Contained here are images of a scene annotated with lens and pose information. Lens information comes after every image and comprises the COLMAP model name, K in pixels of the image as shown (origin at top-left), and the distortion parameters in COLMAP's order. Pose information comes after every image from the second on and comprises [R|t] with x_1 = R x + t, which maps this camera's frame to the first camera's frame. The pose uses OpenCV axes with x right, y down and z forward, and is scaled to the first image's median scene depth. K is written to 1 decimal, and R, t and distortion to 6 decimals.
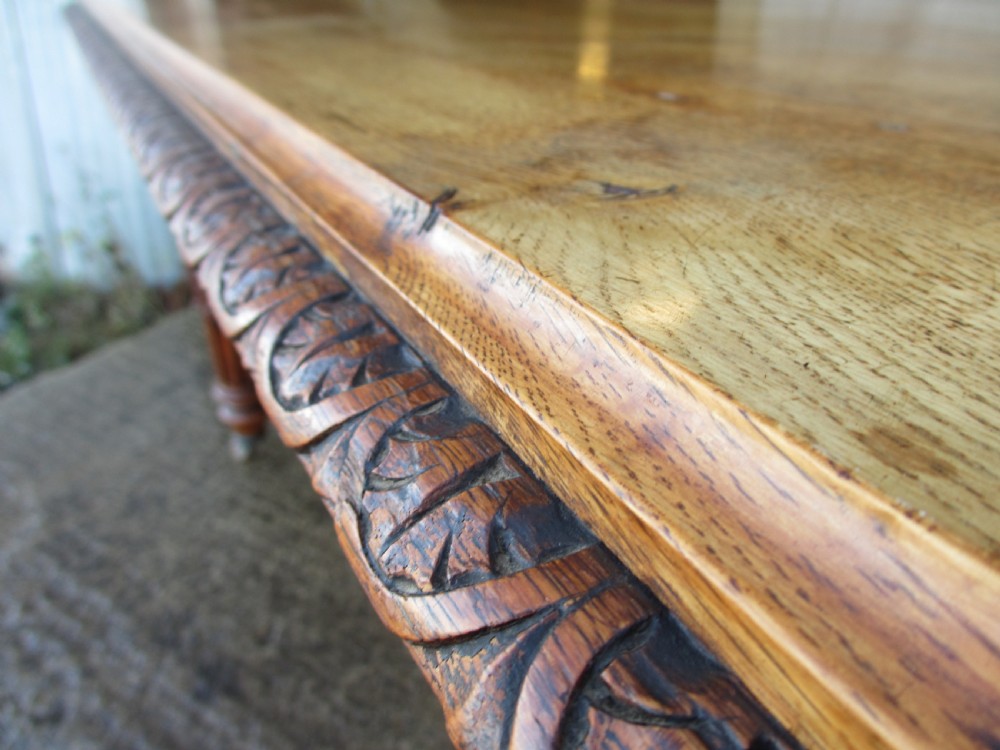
lens RADIAL K [[822.4, 0, 498.6], [0, 822.4, 388.1], [0, 0, 1]] dist [-0.052986, 0.005312]
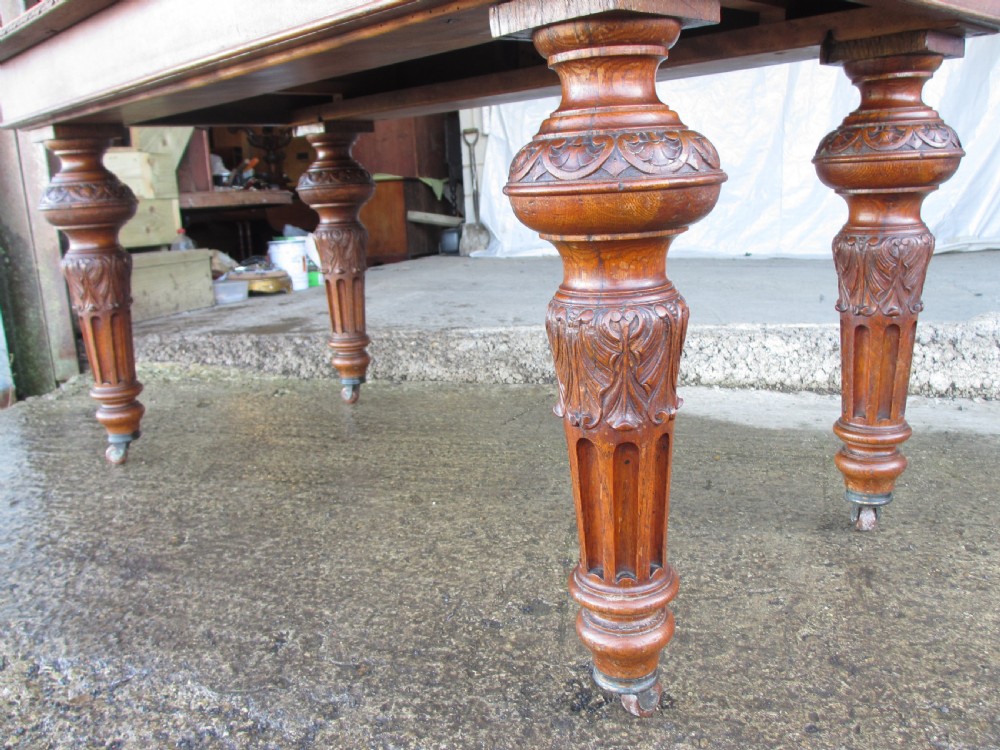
lens RADIAL K [[826.4, 0, 500.0], [0, 826.4, 391.9], [0, 0, 1]] dist [-0.050724, 0.011082]
pose [[0.957506, -0.109525, 0.266809, -0.152020], [0.170623, 0.960952, -0.217852, 0.464204], [-0.232530, 0.254119, 0.938804, -0.225896]]
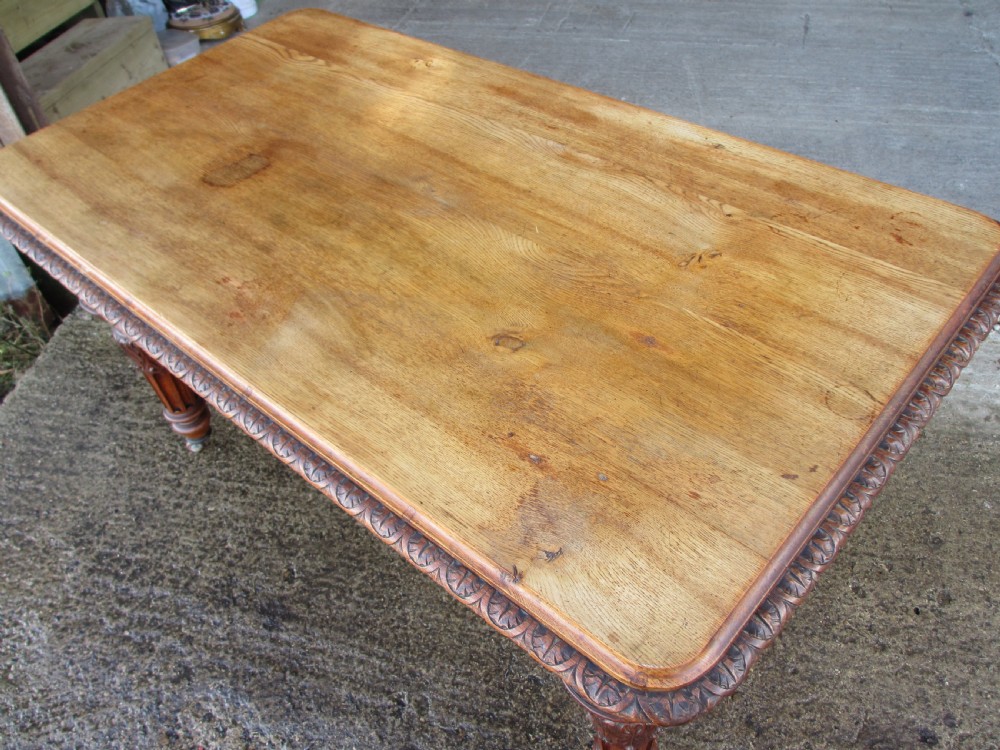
lens RADIAL K [[822.4, 0, 498.6], [0, 822.4, 388.1], [0, 0, 1]] dist [-0.052986, 0.005312]
pose [[0.931881, -0.308741, 0.190463, -0.114366], [0.243065, 0.921158, 0.303952, -0.417306], [-0.269289, -0.236952, 0.933454, -0.481502]]
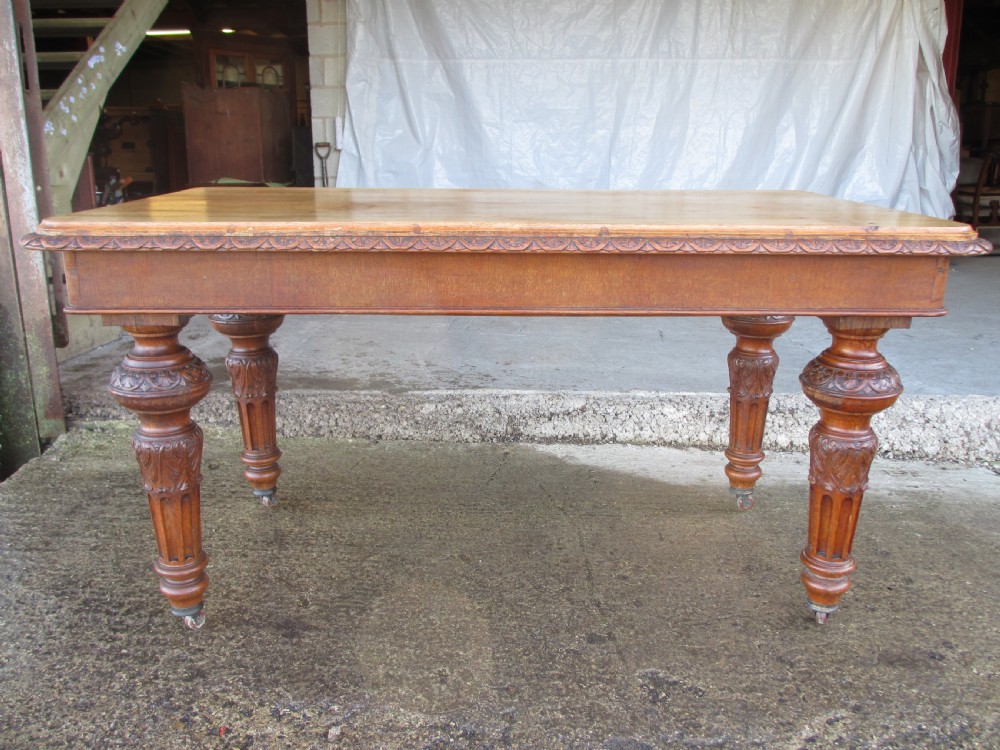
lens RADIAL K [[822.4, 0, 498.6], [0, 822.4, 388.1], [0, 0, 1]] dist [-0.052986, 0.005312]
pose [[0.864765, -0.124658, 0.486459, -0.711767], [0.220227, 0.964720, -0.144275, 0.237034], [-0.451312, 0.231896, 0.861709, -0.592252]]
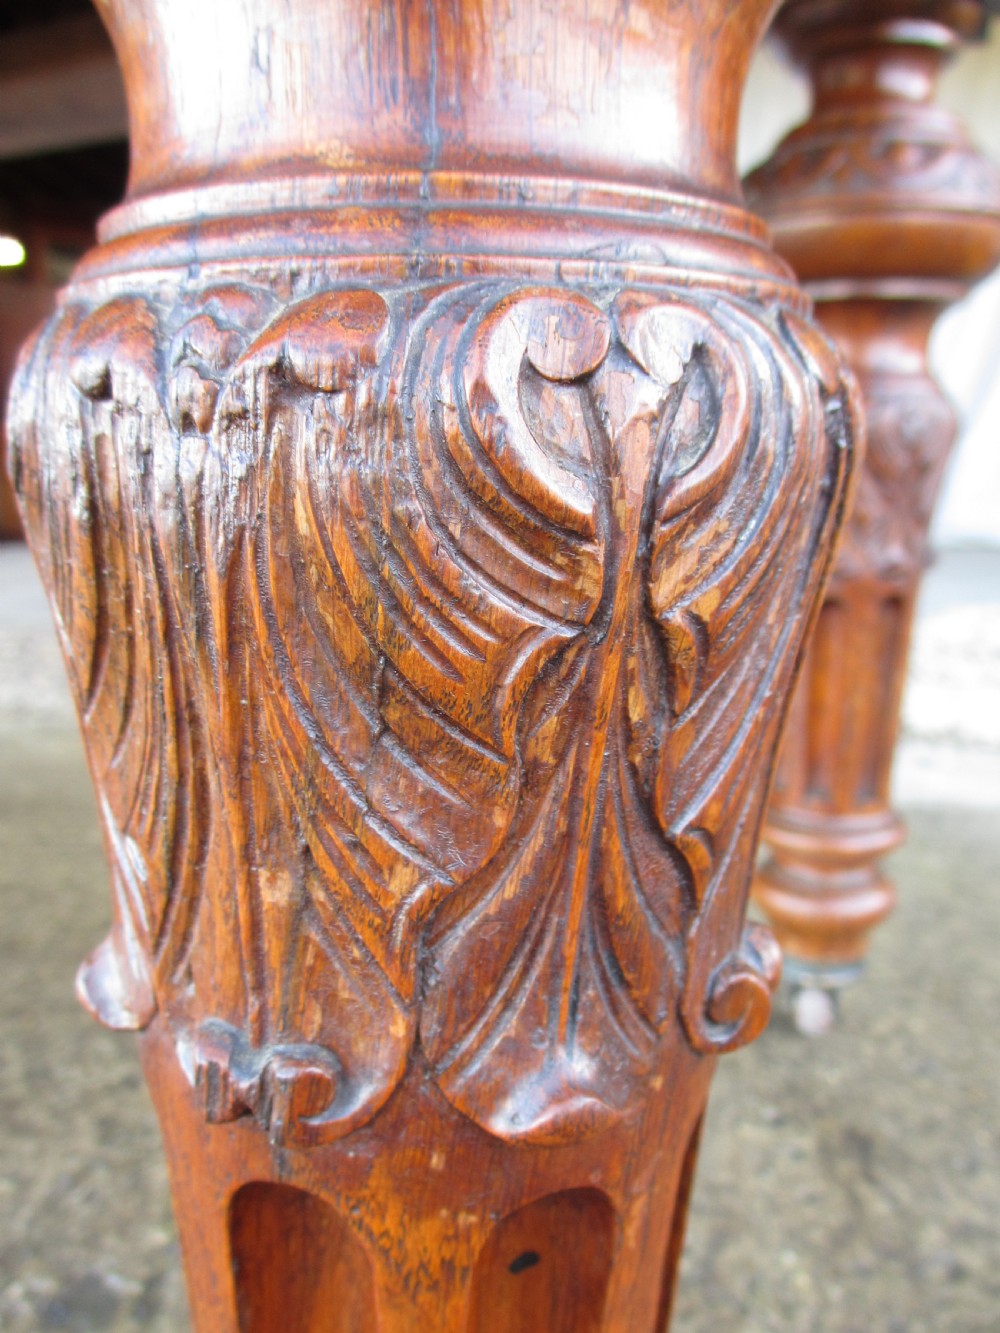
lens RADIAL K [[1101.6, 0, 496.0], [0, 1101.6, 696.2], [0, 0, 1]] dist [-0.050724, 0.011082]
pose [[0.877101, -0.095488, 0.470718, 0.079058], [0.214378, 0.954832, -0.205762, 0.381353], [-0.429809, 0.281386, 0.857955, 0.156168]]
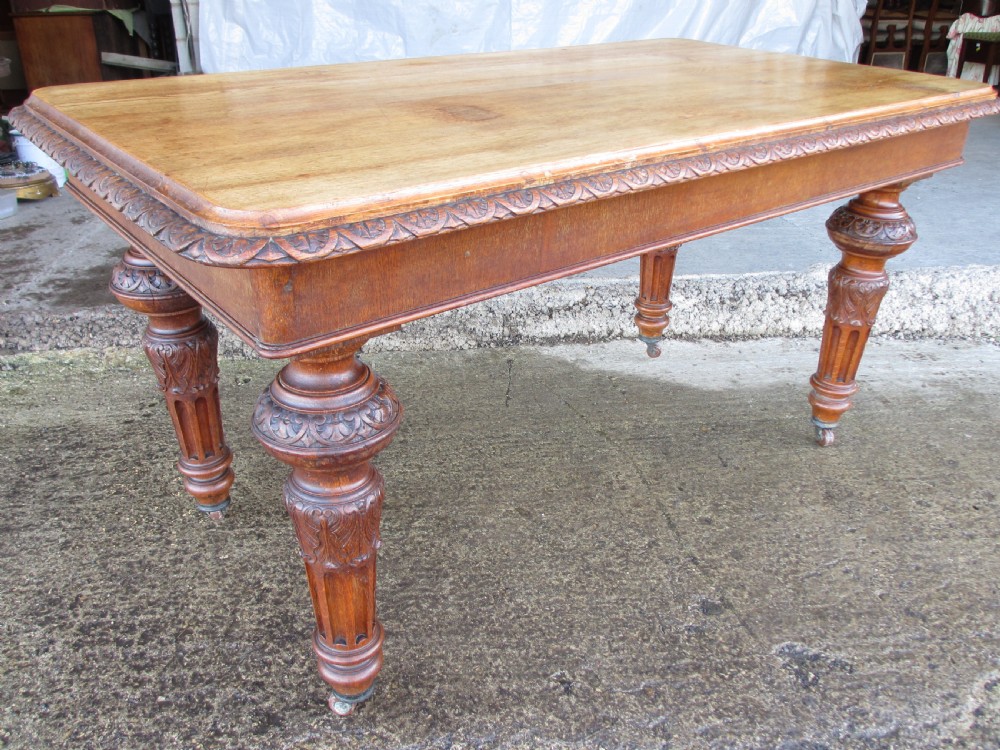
lens RADIAL K [[815.4, 0, 502.4], [0, 815.4, 399.4], [0, 0, 1]] dist [-0.049712, 0.003129]
pose [[0.762258, -0.293106, 0.577107, -0.812999], [0.282995, 0.952779, 0.110119, -0.067336], [-0.582132, 0.079379, 0.809211, -0.175296]]
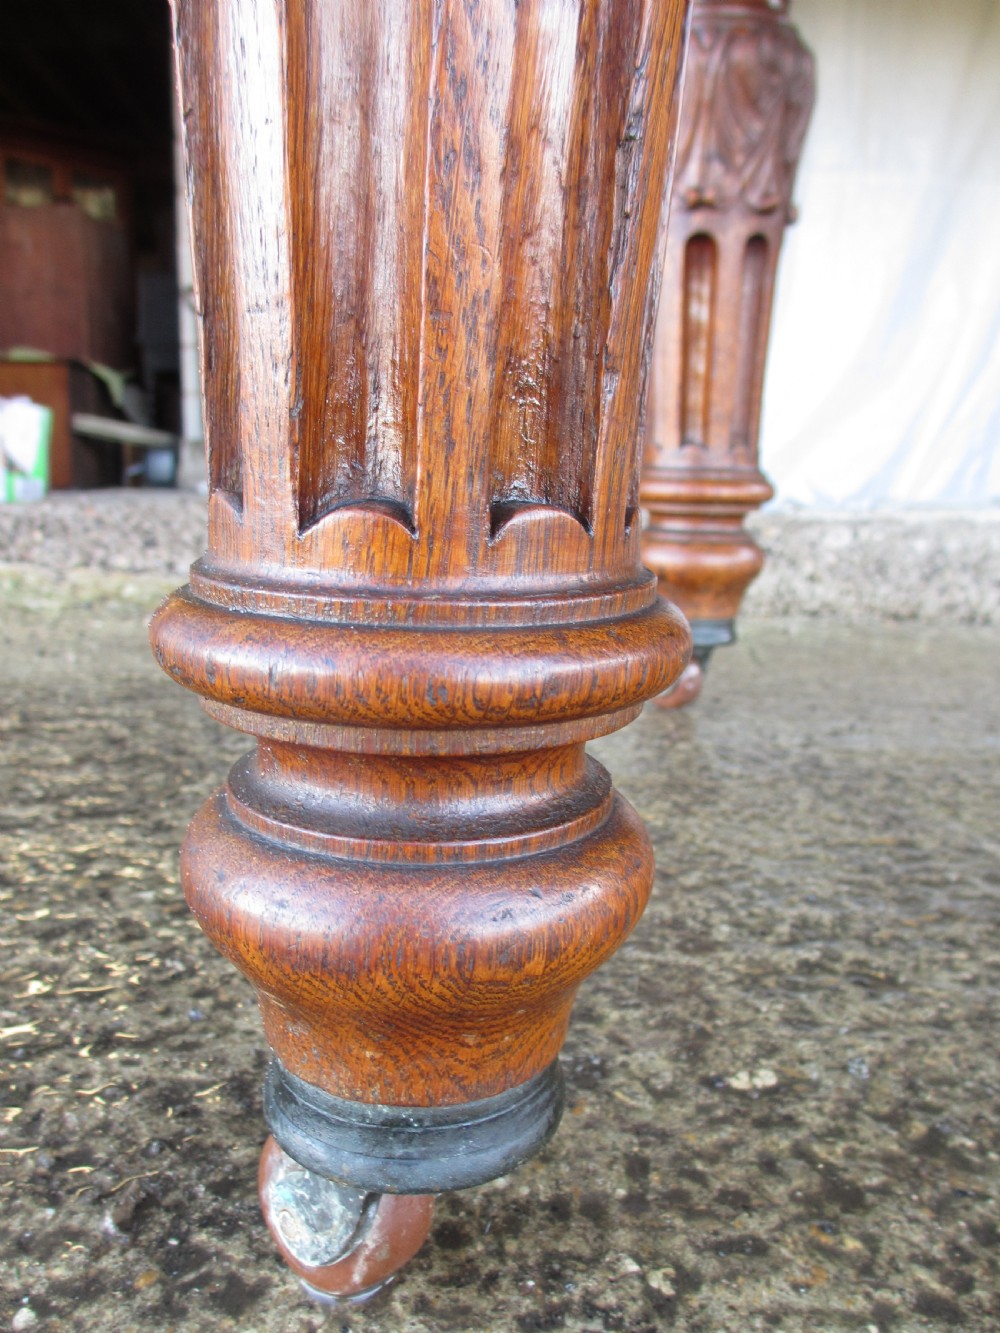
lens RADIAL K [[1096.2, 0, 500.0], [0, 1096.2, 666.5], [0, 0, 1]] dist [-0.052986, 0.005312]
pose [[0.790040, -0.086324, 0.606947, -0.680165], [0.248762, 0.950007, -0.188688, 0.145113], [-0.560315, 0.300057, 0.772019, 1.059646]]
